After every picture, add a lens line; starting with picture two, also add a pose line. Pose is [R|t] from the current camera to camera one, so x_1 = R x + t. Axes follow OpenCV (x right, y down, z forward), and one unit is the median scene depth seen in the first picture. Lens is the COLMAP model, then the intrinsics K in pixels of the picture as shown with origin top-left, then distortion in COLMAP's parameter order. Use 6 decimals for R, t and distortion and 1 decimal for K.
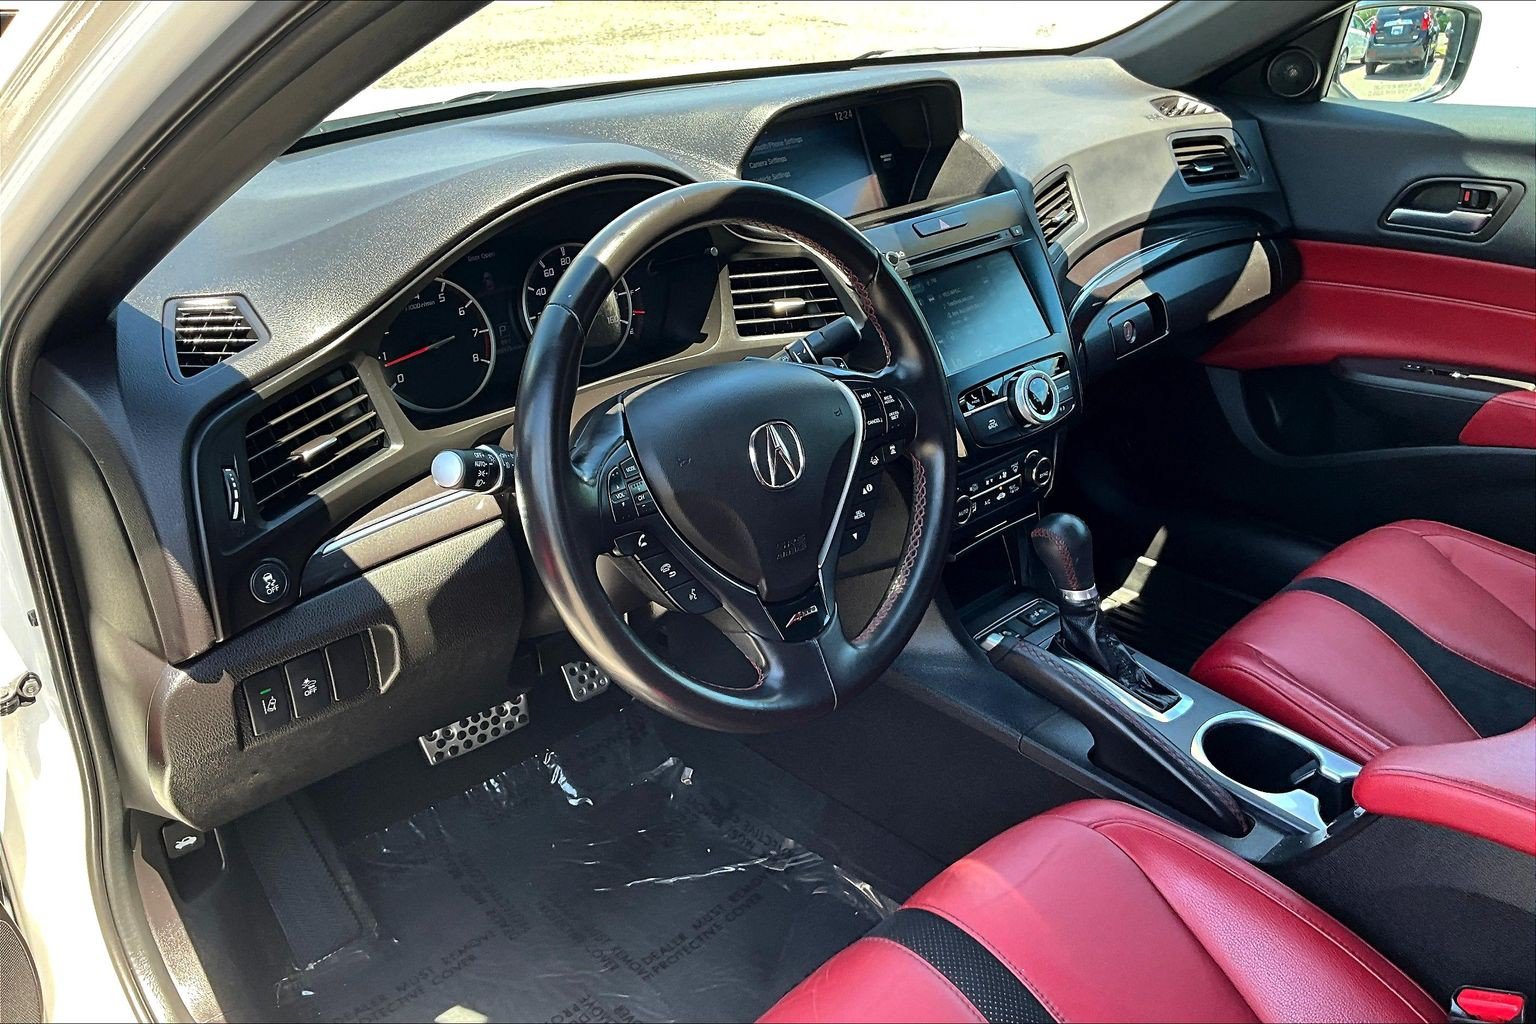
lens RADIAL K [[1293.9, 0, 765.7], [0, 1293.9, 506.1], [0, 0, 1]] dist [0.050841, -0.097454]
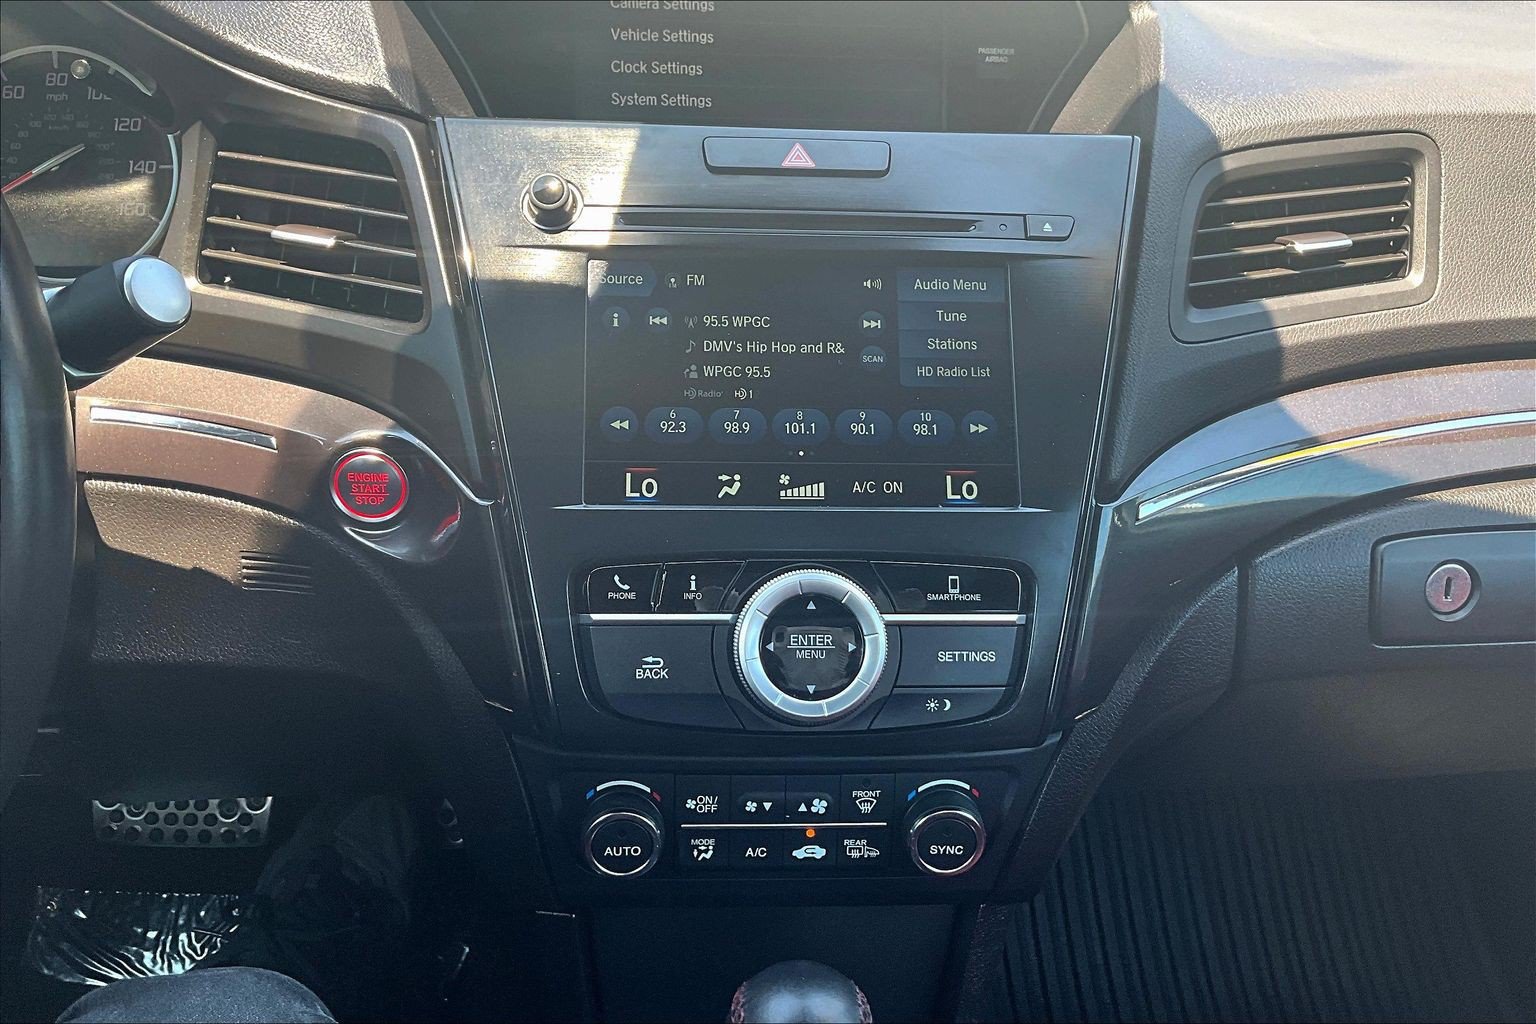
lens RADIAL K [[1293.9, 0, 770.4], [0, 1293.9, 515.4], [0, 0, 1]] dist [0.050841, -0.097454]
pose [[0.771164, 0.304876, -0.558888, 0.364693], [-0.322292, 0.944029, 0.070267, -0.130663], [0.549030, 0.125938, 0.826260, 0.641407]]
